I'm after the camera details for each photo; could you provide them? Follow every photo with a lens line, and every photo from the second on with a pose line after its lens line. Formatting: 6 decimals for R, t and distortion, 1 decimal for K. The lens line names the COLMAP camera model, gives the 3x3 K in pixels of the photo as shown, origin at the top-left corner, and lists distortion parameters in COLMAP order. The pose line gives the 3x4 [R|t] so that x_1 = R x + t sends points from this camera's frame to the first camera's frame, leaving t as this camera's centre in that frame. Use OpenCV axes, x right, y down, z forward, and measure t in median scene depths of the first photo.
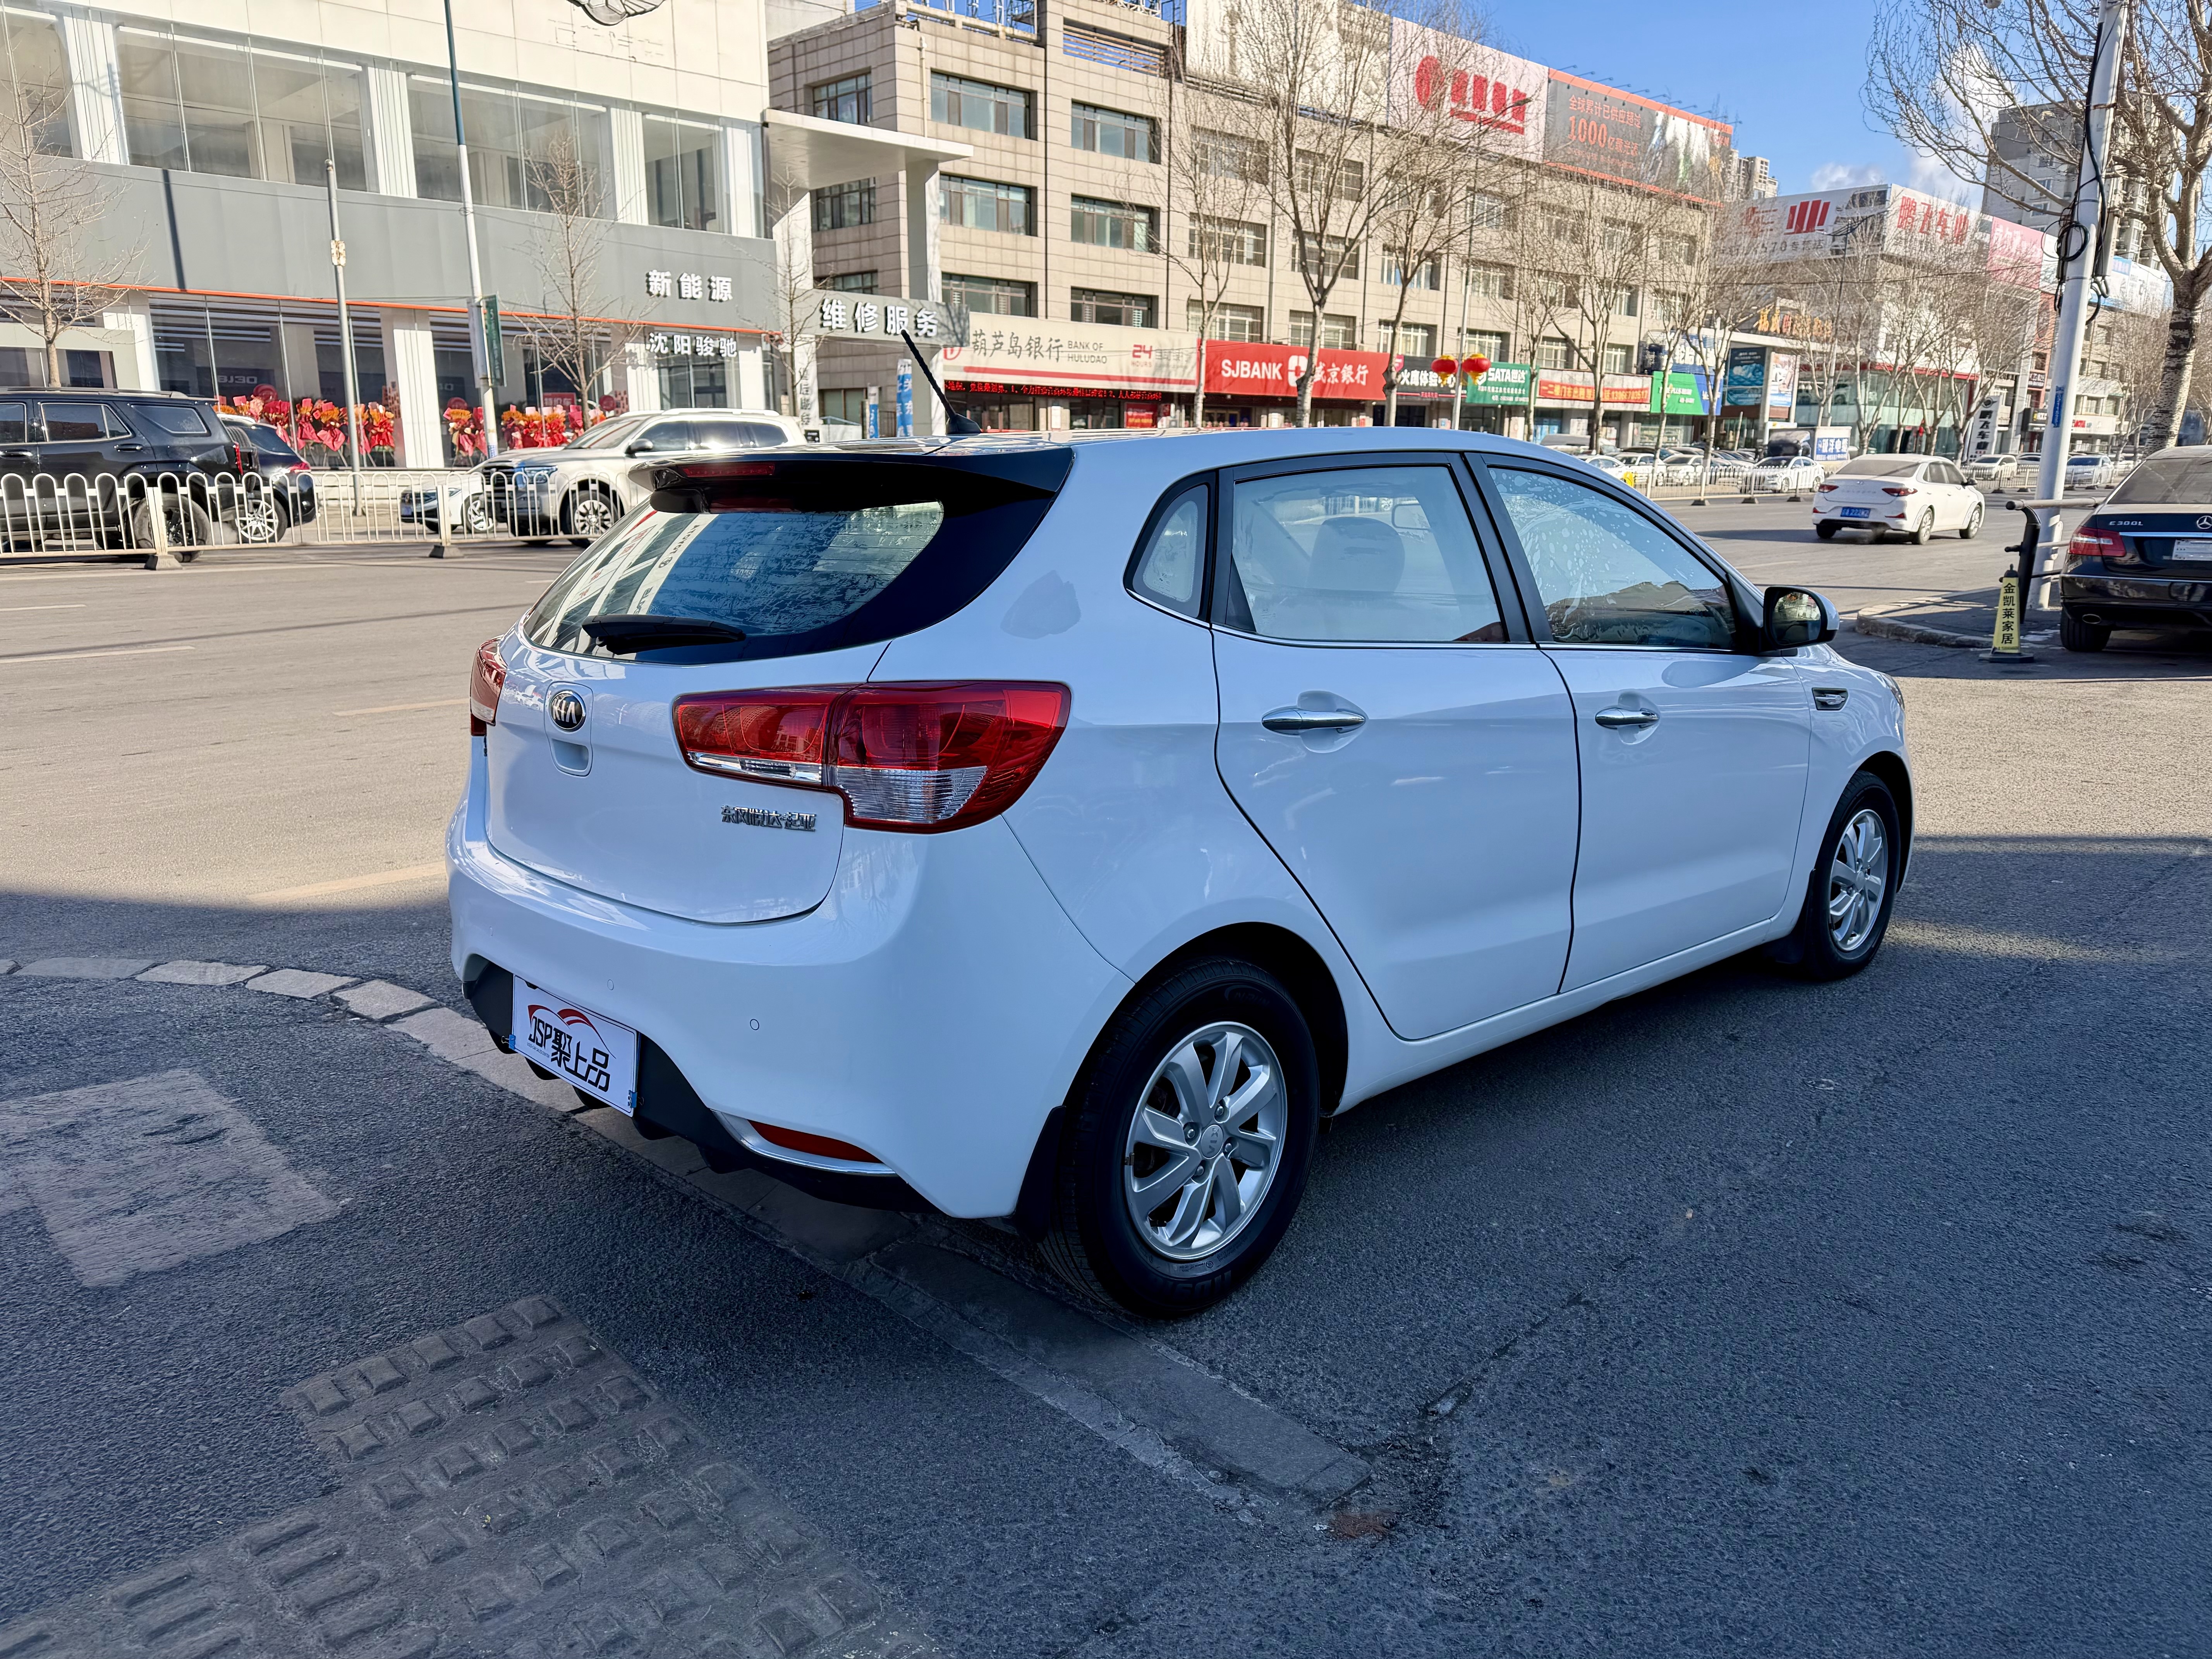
lens RADIAL K [[1590.0, 0, 1128.5], [0, 1590.0, 842.2], [0, 0, 1]] dist [0.033147, -0.049096]
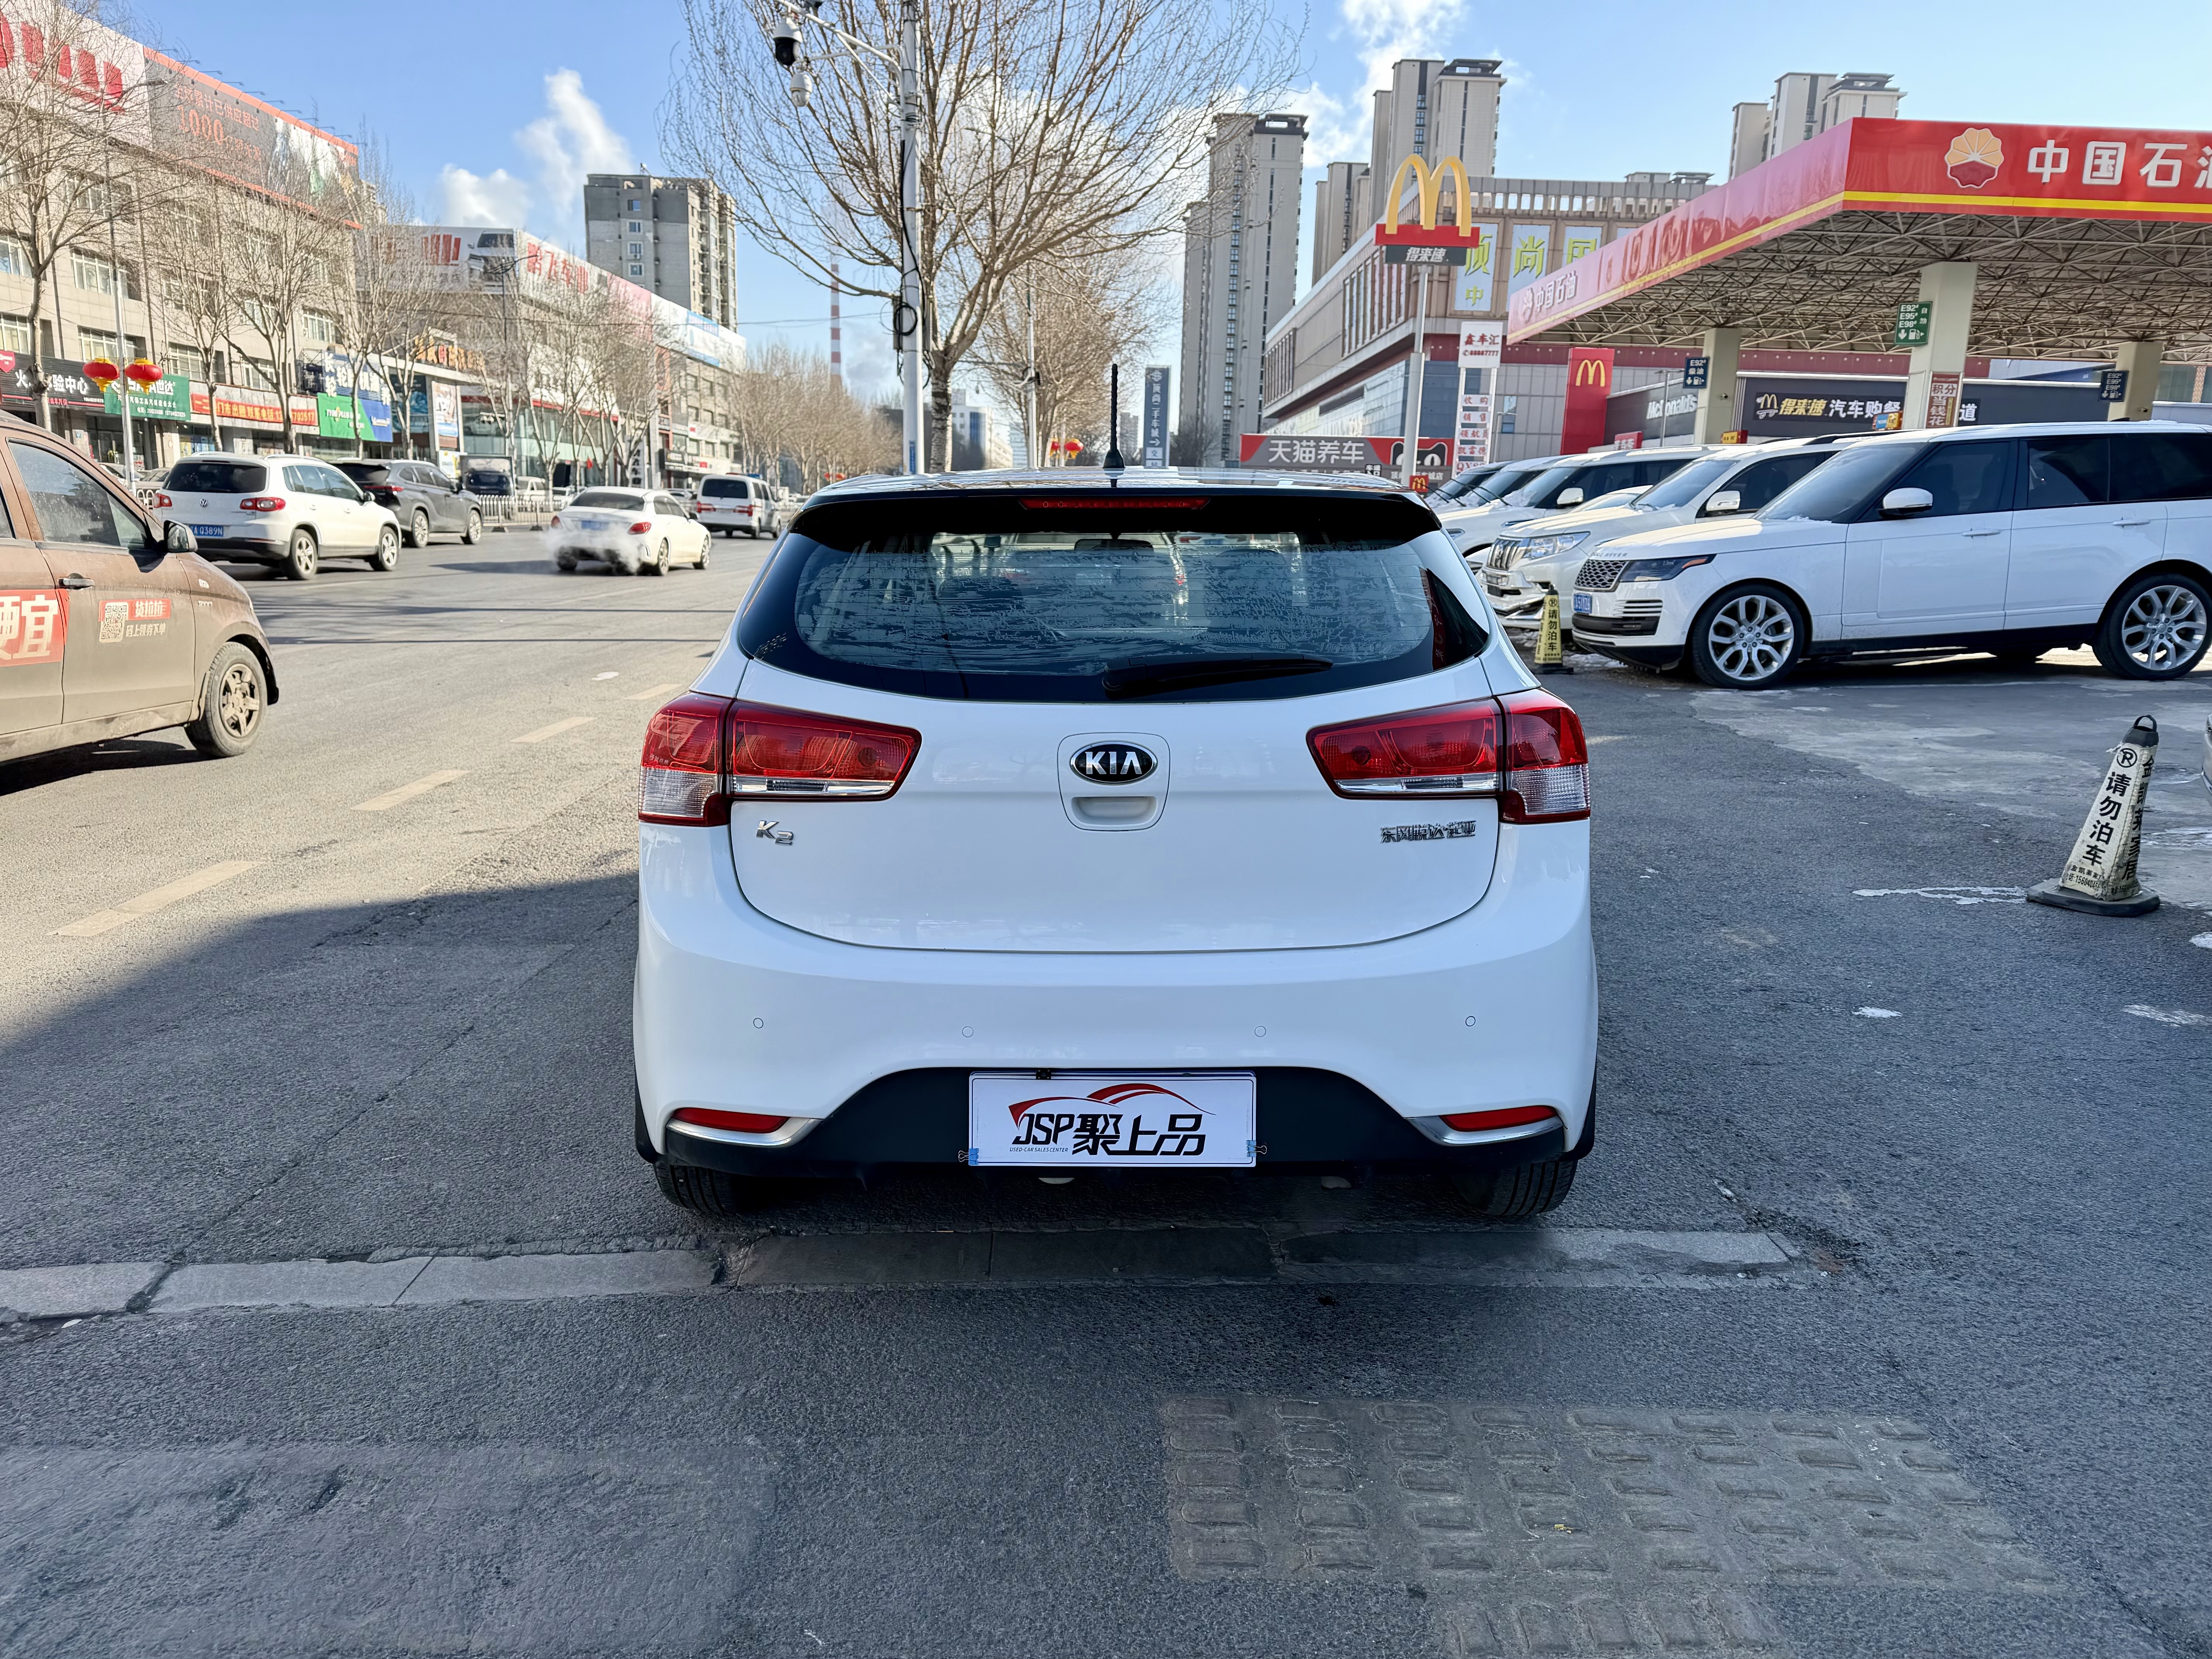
lens RADIAL K [[1590.0, 0, 1127.8], [0, 1590.0, 838.5], [0, 0, 1]] dist [0.033147, -0.049096]
pose [[0.677279, -0.132570, 0.723683, -0.069870], [0.146861, 0.988197, 0.043582, -0.005301], [-0.720919, 0.076764, 0.688755, 0.025228]]
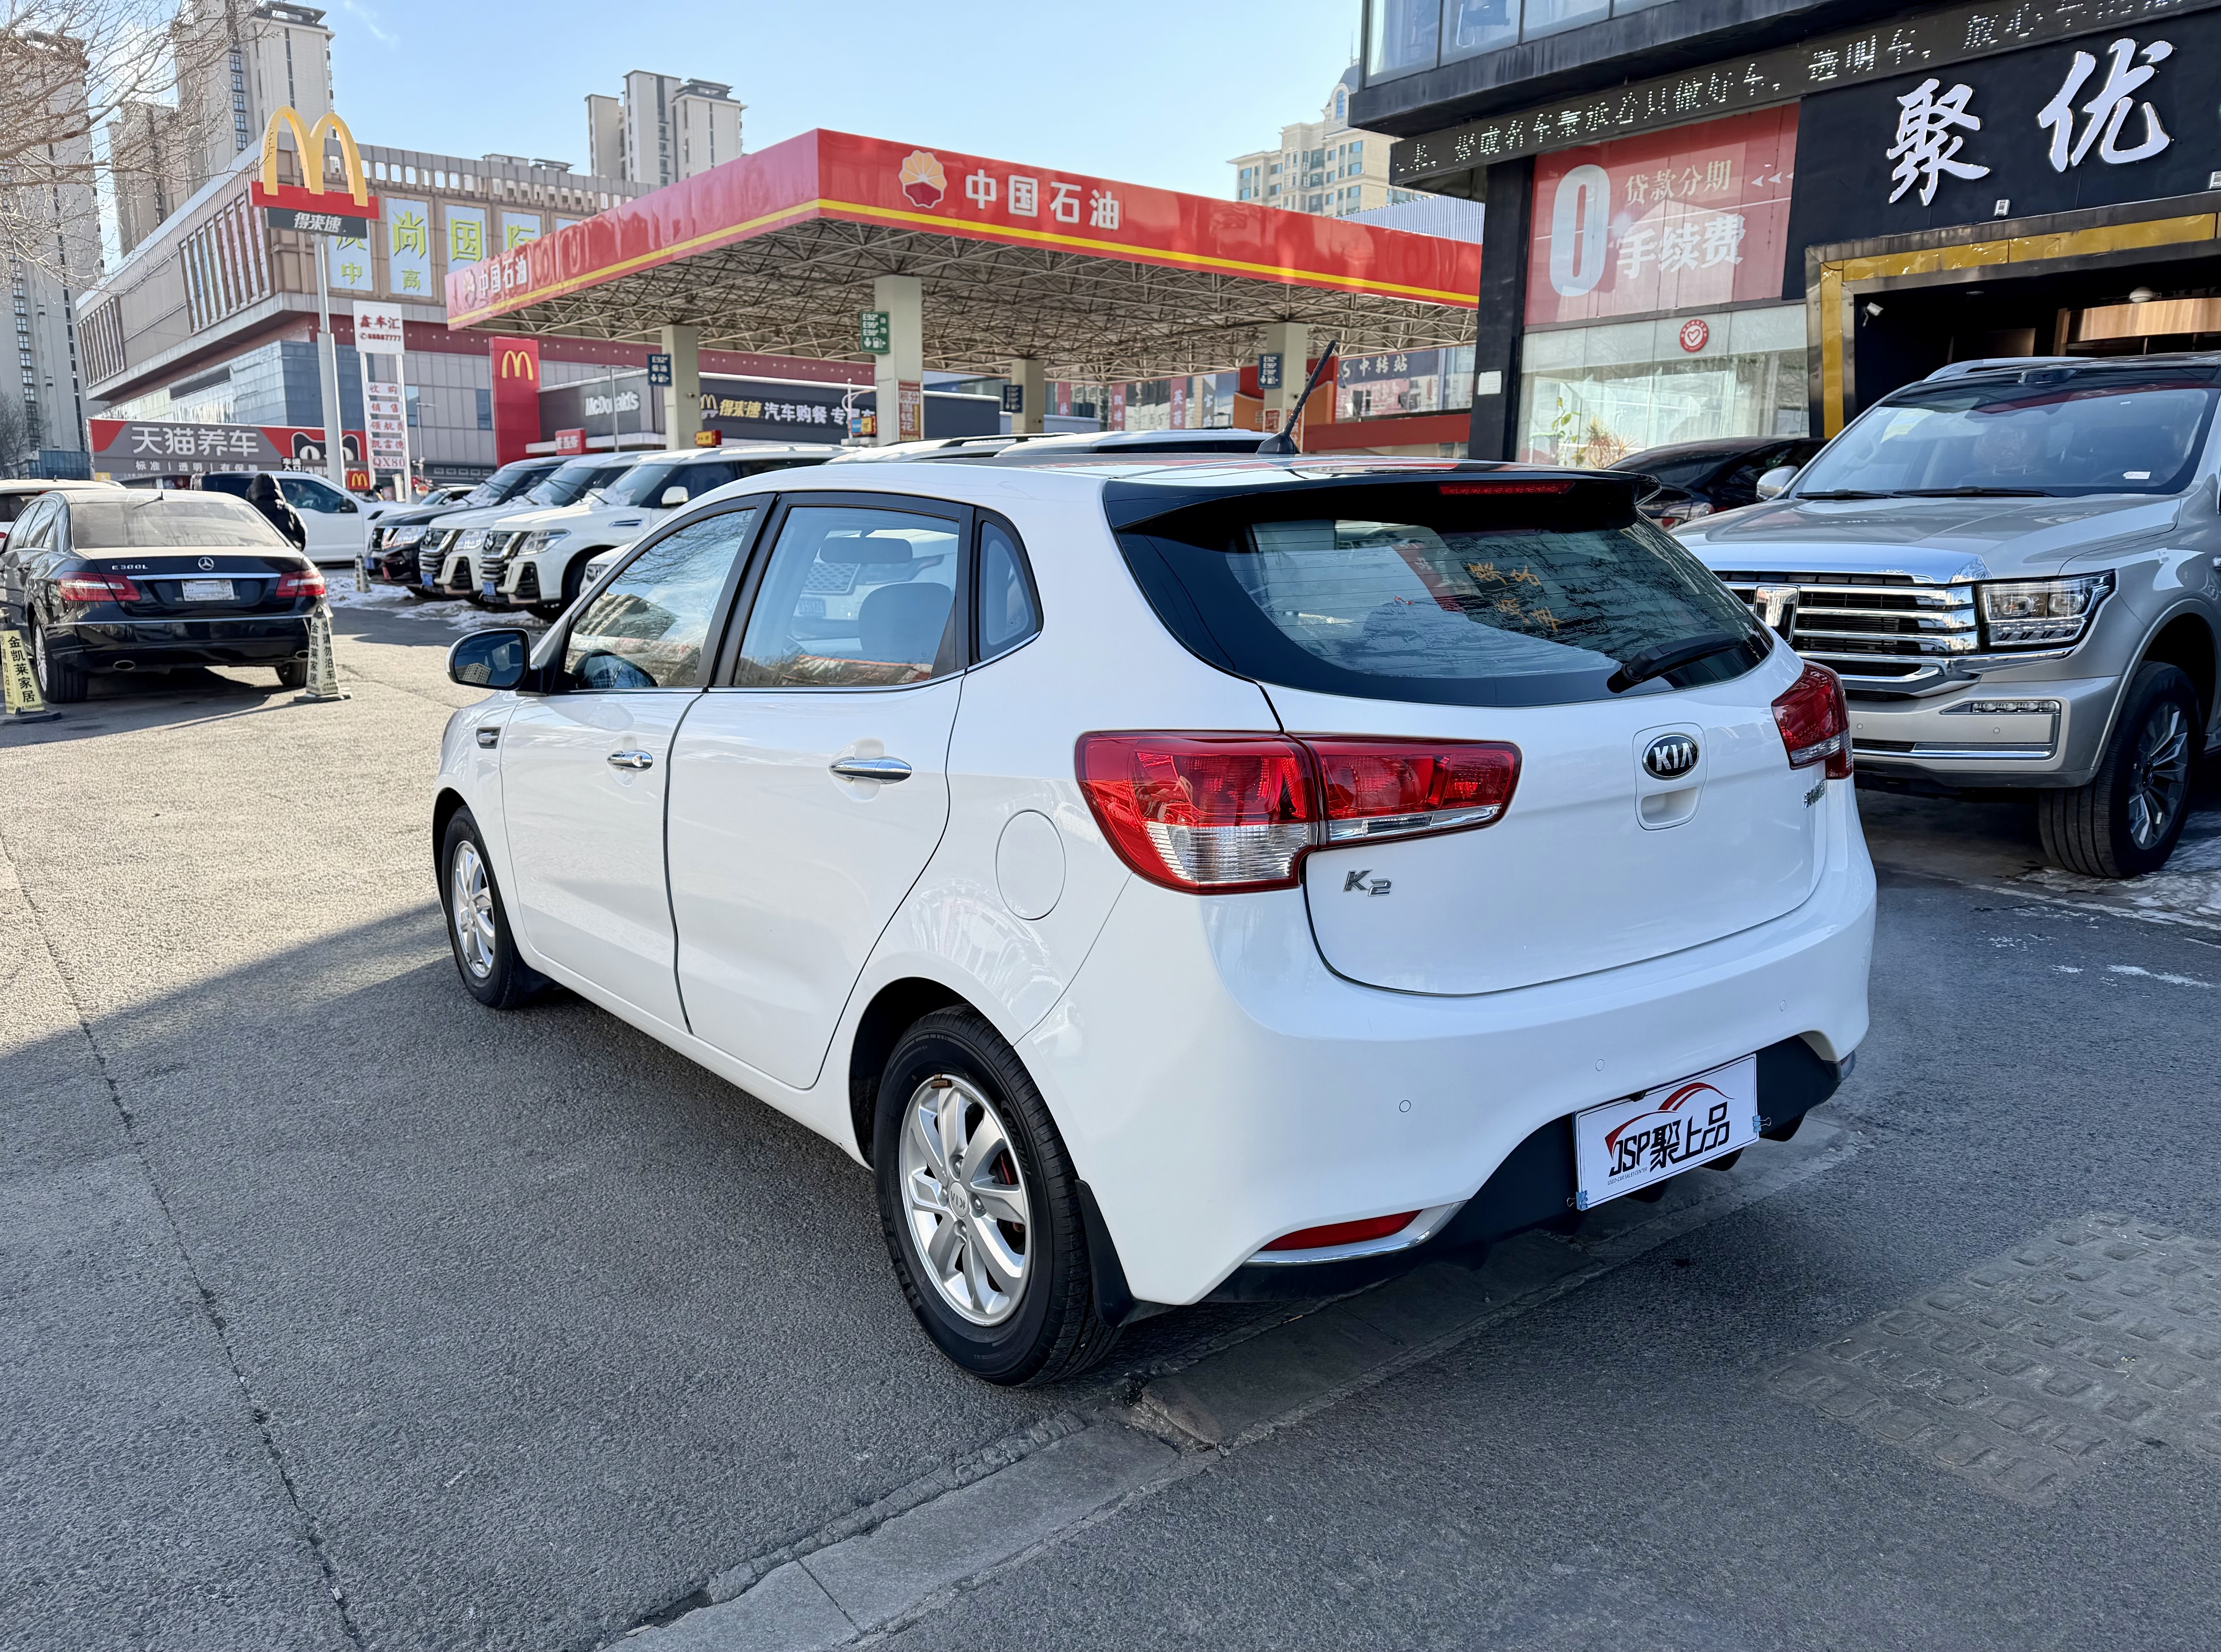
lens RADIAL K [[1596.4, 0, 1131.5], [0, 1596.4, 919.7], [0, 0, 1]] dist [0.033147, -0.049096]
pose [[0.105452, -0.233623, 0.966592, -0.086305], [0.218440, 0.953713, 0.206679, -0.016751], [-0.970136, 0.189348, 0.151604, 0.080716]]
